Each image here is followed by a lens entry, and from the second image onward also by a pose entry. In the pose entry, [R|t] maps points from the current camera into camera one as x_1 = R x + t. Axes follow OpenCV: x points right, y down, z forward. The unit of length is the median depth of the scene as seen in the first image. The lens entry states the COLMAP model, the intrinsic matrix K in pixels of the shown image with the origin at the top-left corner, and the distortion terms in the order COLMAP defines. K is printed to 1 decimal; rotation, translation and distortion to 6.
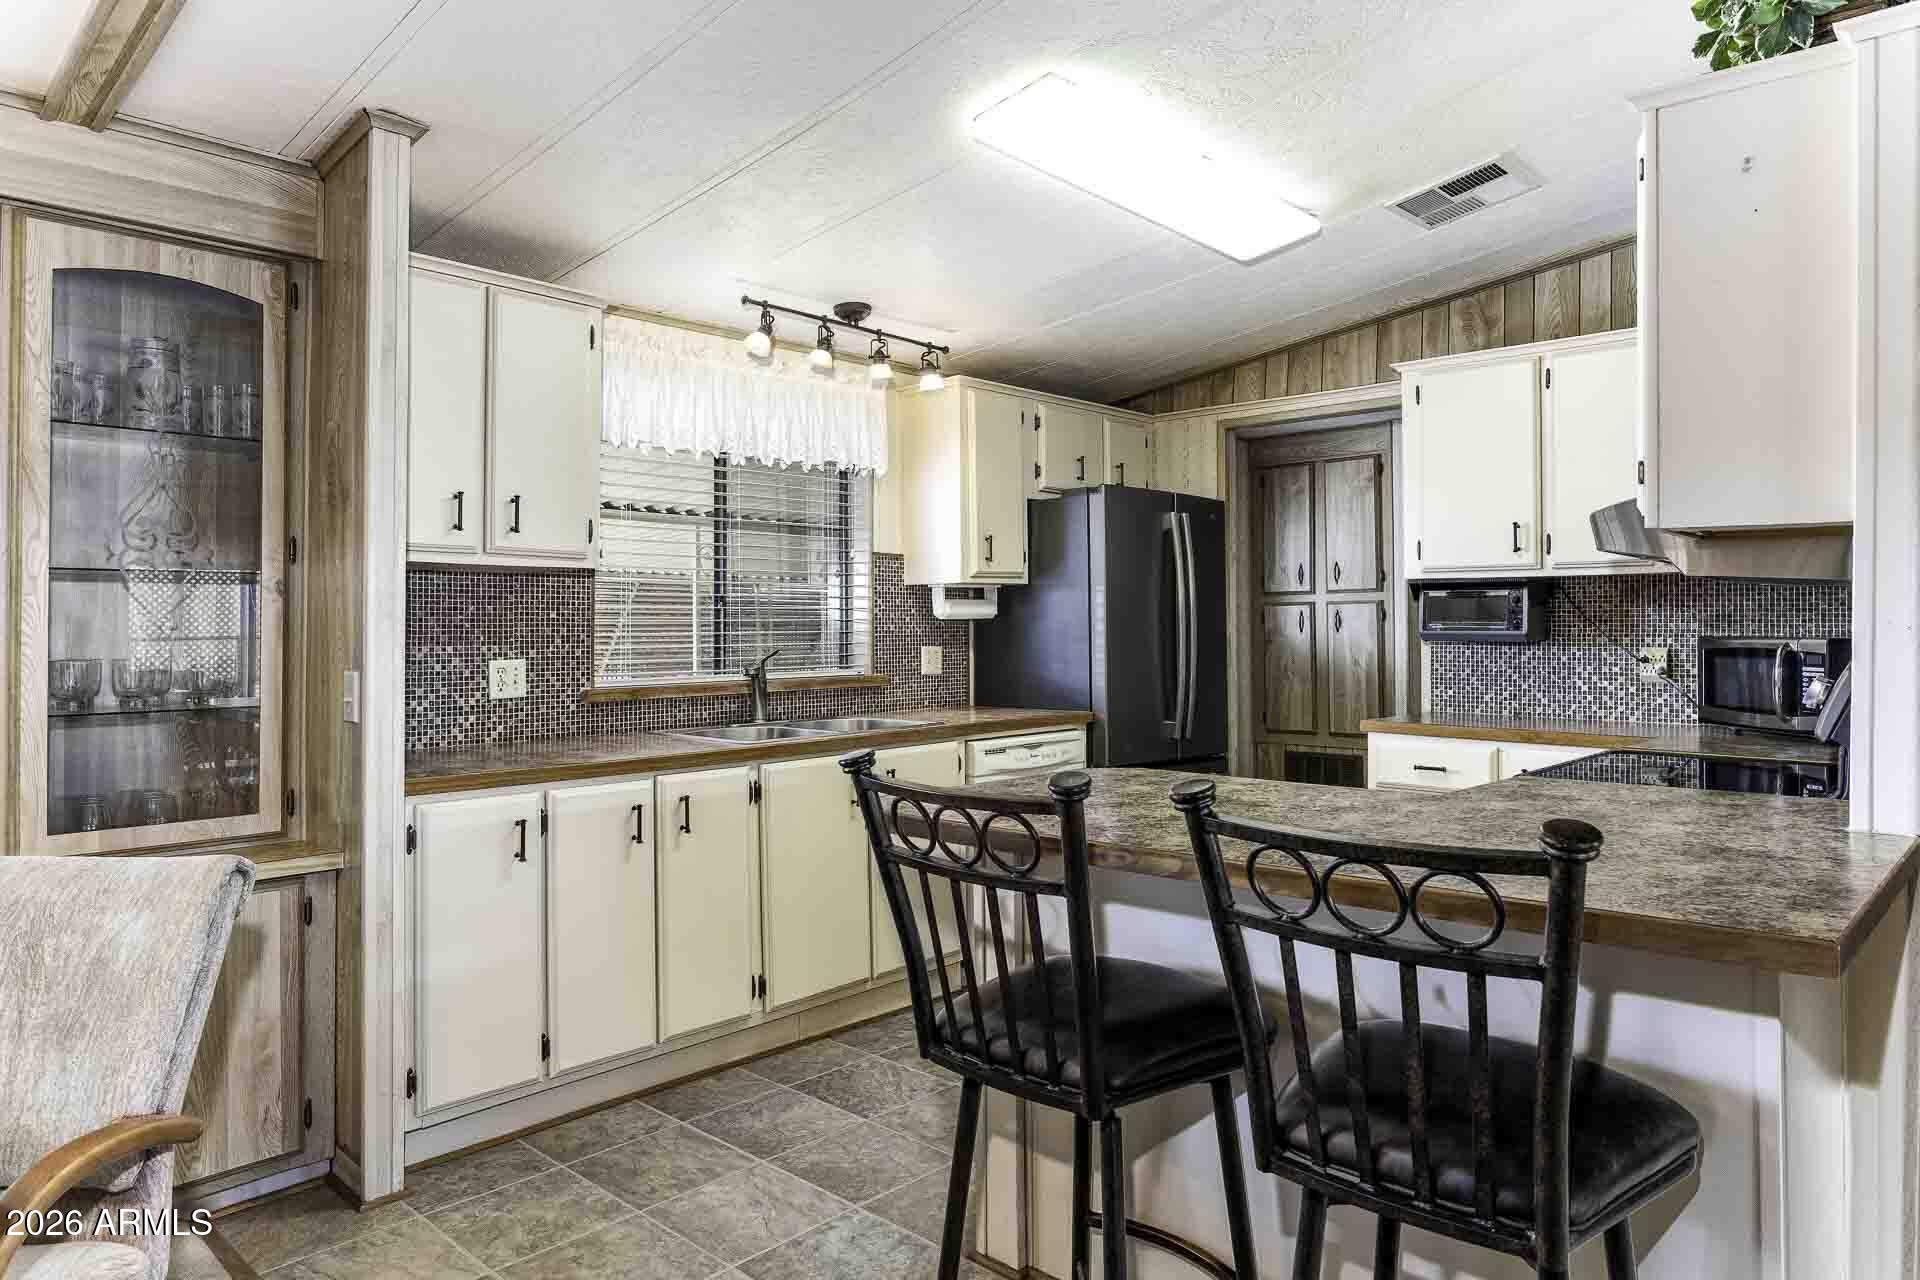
lens RADIAL K [[1214.8, 0, 959.0], [0, 1214.8, 611.7], [0, 0, 1]] dist [-0.004435, -0.000479]
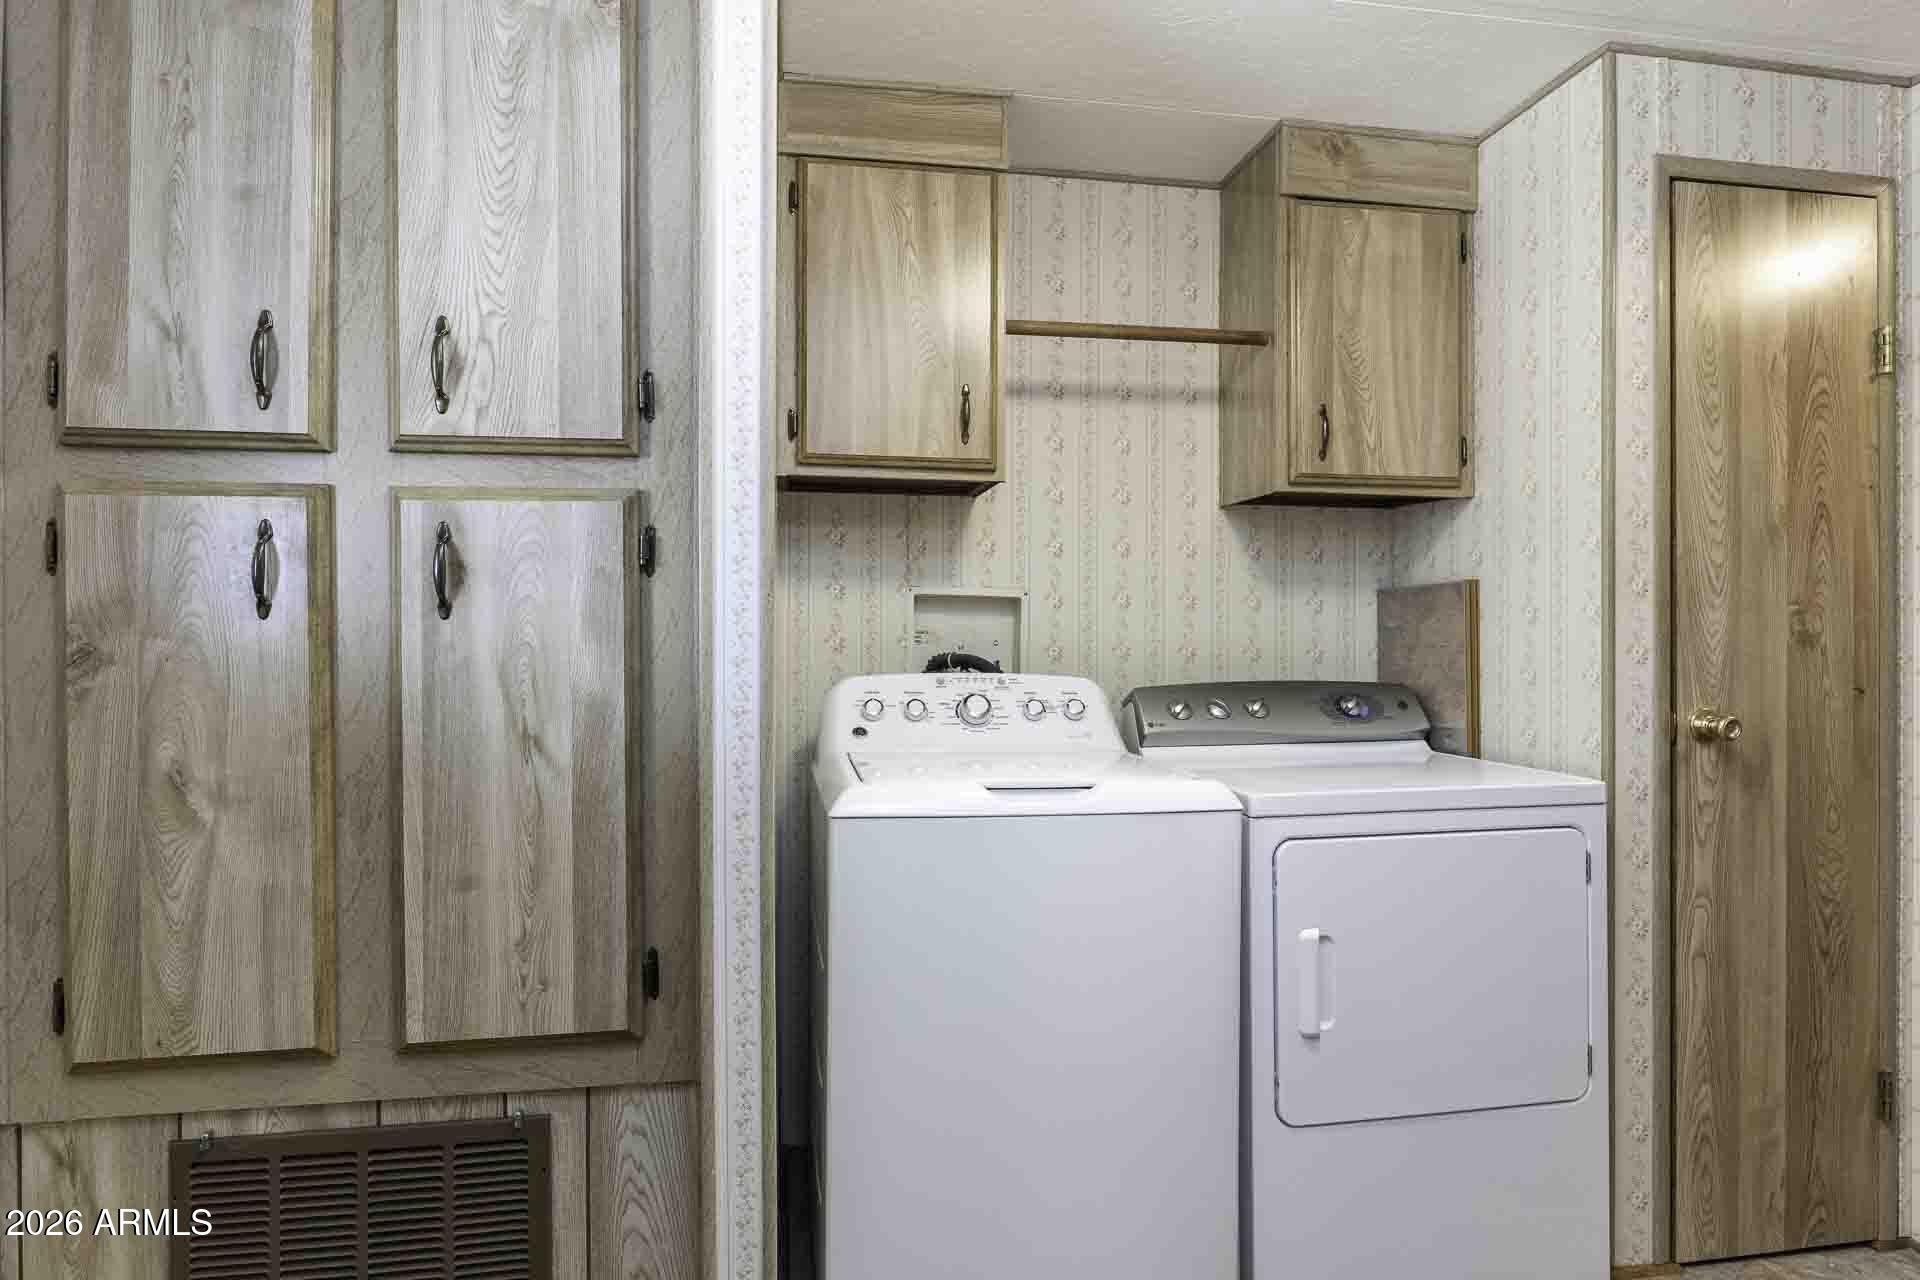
lens RADIAL K [[1054.5, 0, 960.0], [0, 1054.5, 630.8], [0, 0, 1]] dist [-0.002315, -0.000353]
pose [[0.610236, 0.007242, 0.792186, 0.299047], [-0.017166, 0.999844, 0.004083, 0.024602], [-0.792034, -0.016091, 0.610265, 1.130812]]
